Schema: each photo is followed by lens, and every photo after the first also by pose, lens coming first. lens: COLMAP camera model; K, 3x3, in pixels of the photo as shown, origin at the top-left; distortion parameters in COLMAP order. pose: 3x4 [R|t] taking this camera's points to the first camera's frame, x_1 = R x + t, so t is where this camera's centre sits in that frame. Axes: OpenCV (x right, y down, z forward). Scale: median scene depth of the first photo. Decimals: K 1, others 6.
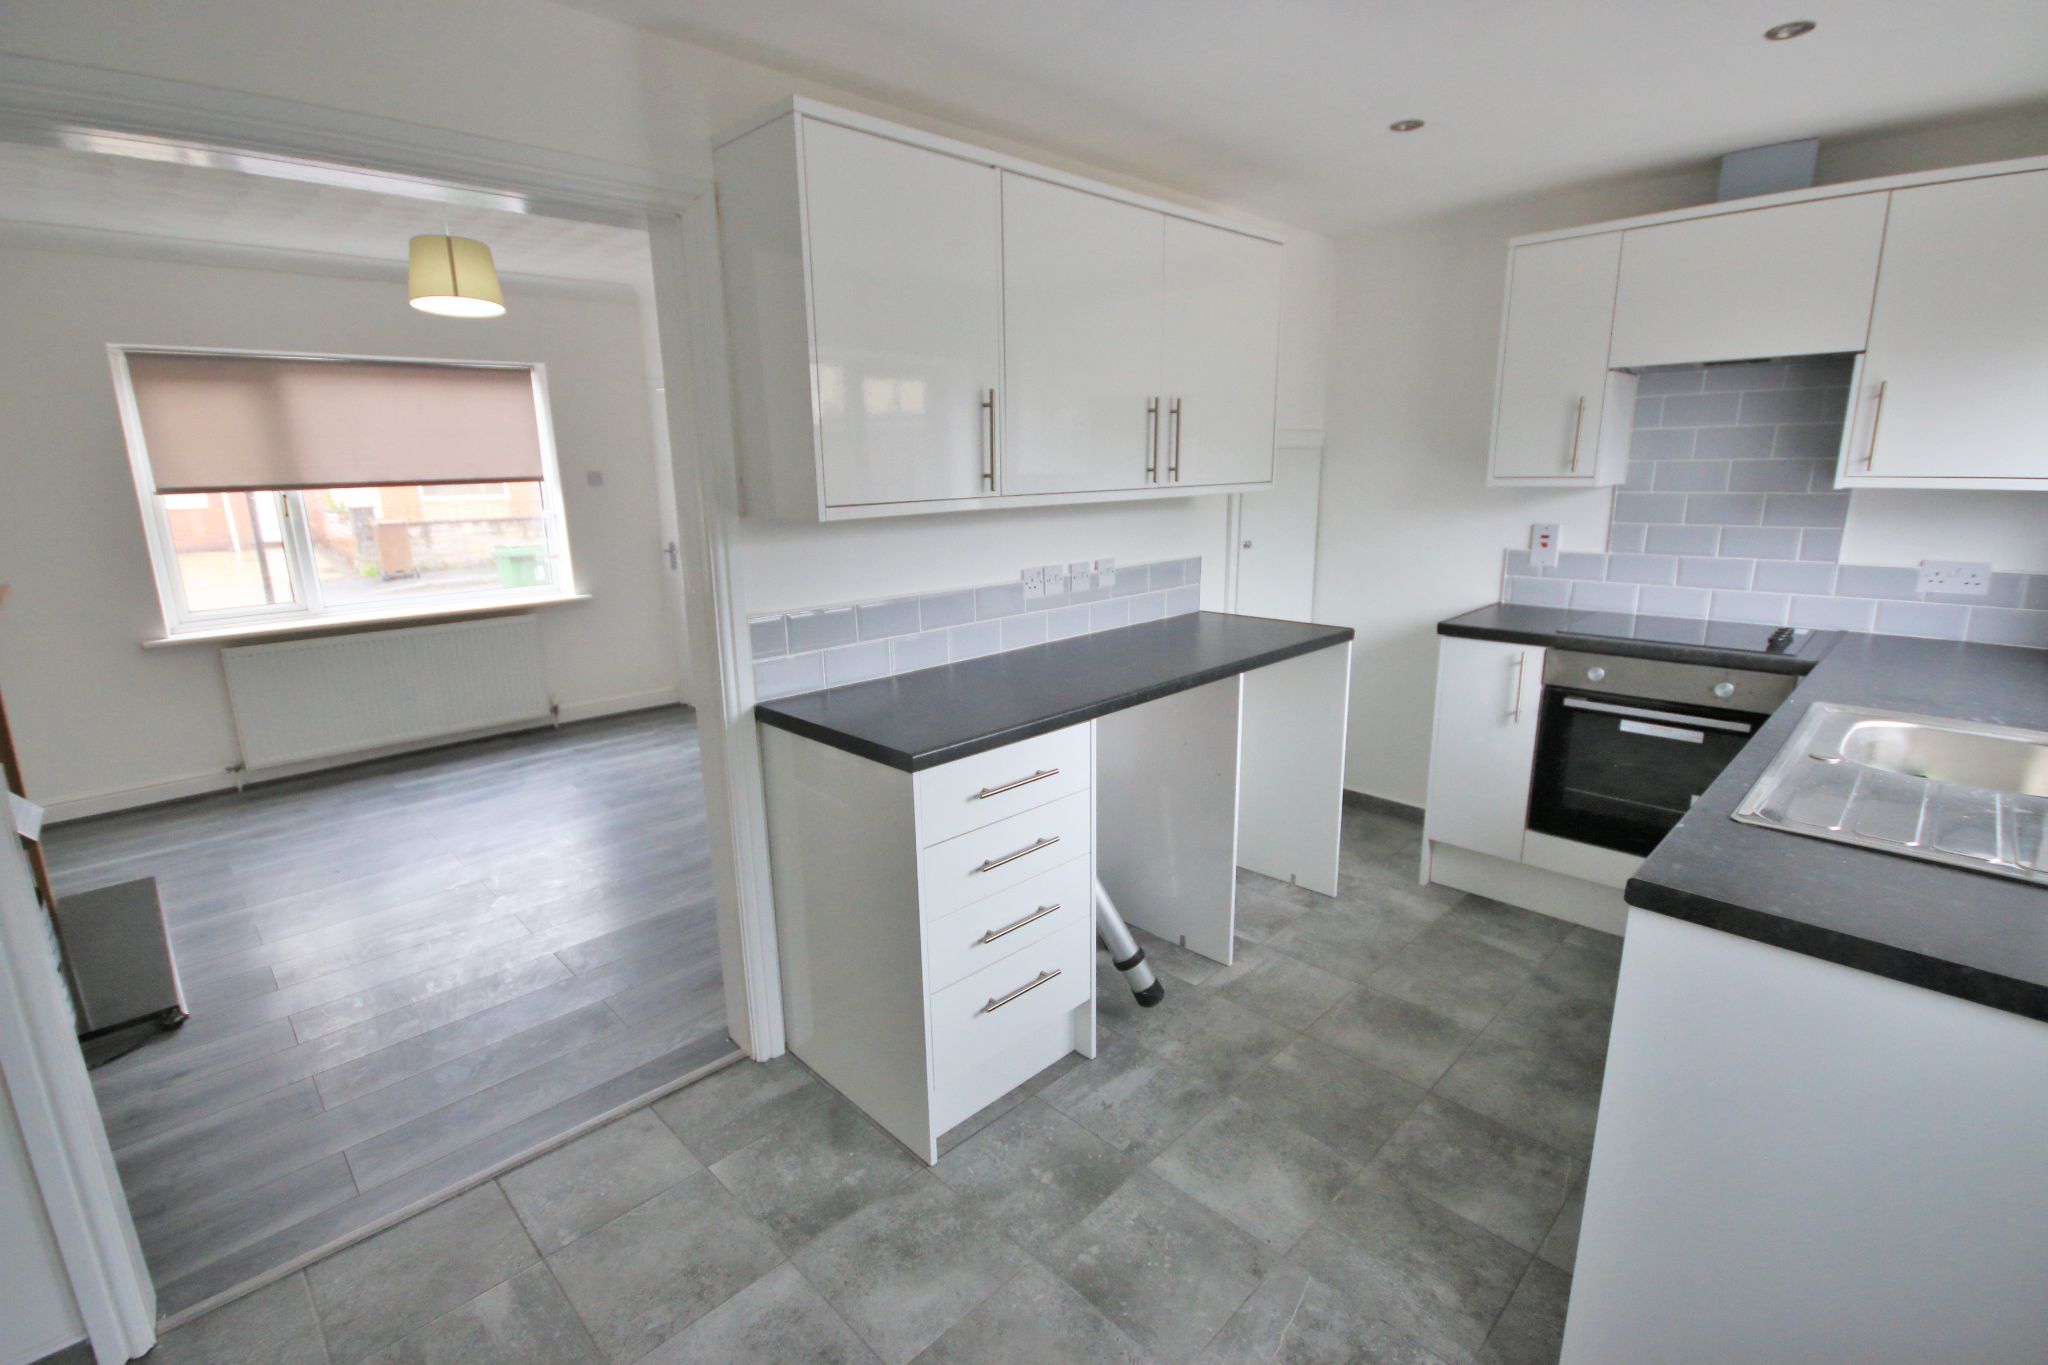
lens RADIAL K [[932.2, 0, 1017.6], [0, 932.2, 683.0], [0, 0, 1]] dist [0.001179, -0.007854]
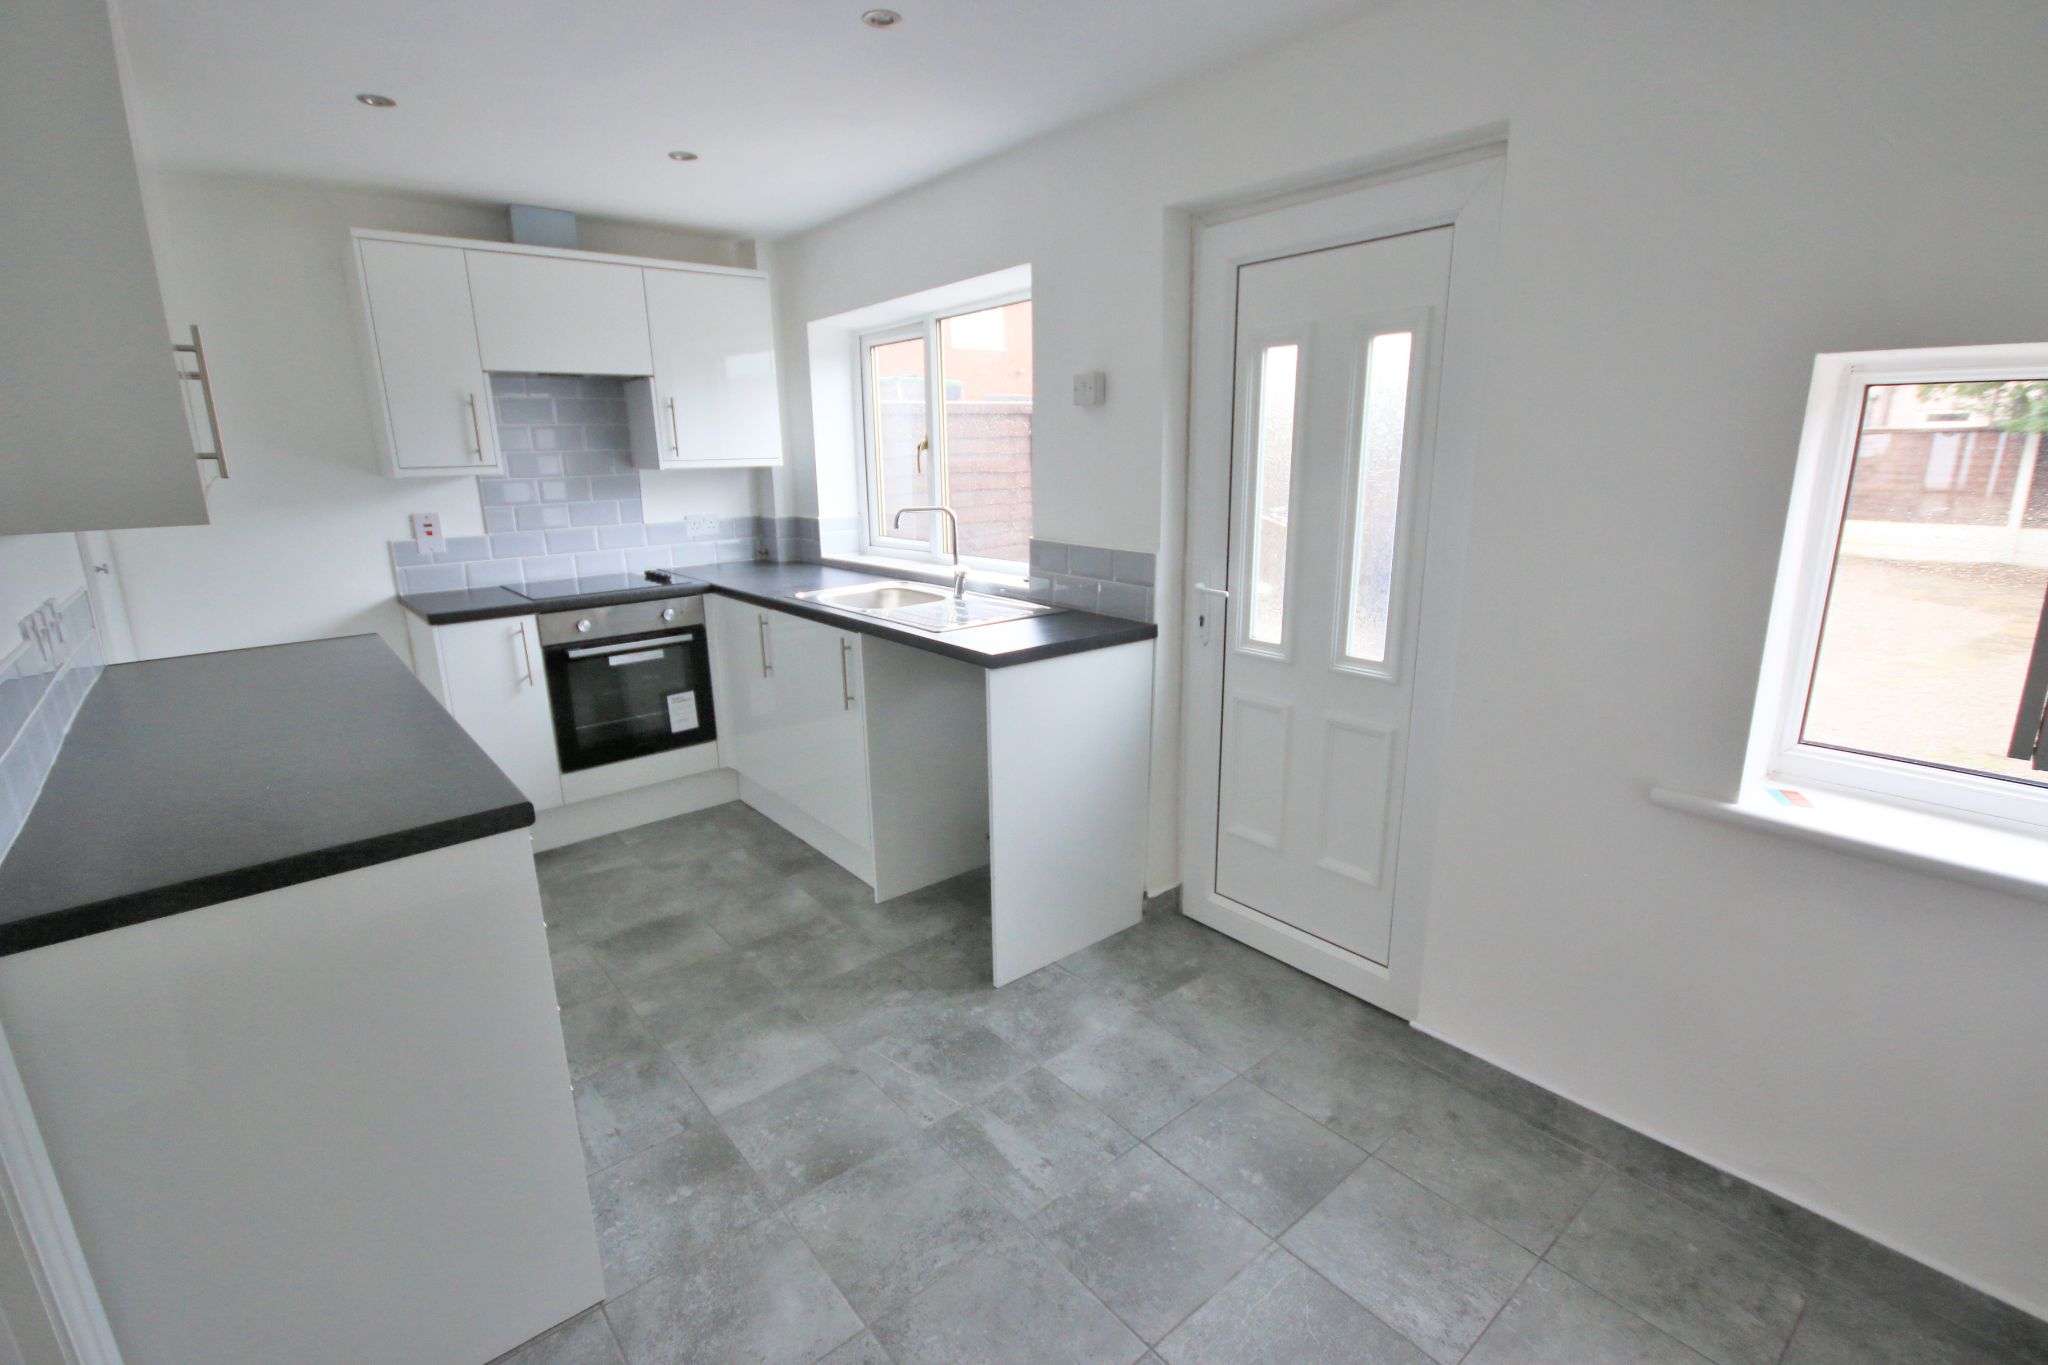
lens RADIAL K [[932.2, 0, 1017.6], [0, 932.2, 683.0], [0, 0, 1]] dist [0.001179, -0.007854]
pose [[0.082650, -0.230906, 0.969459, -0.583879], [0.243539, 0.947973, 0.205026, -0.056127], [-0.966363, 0.219156, 0.134584, 0.341610]]
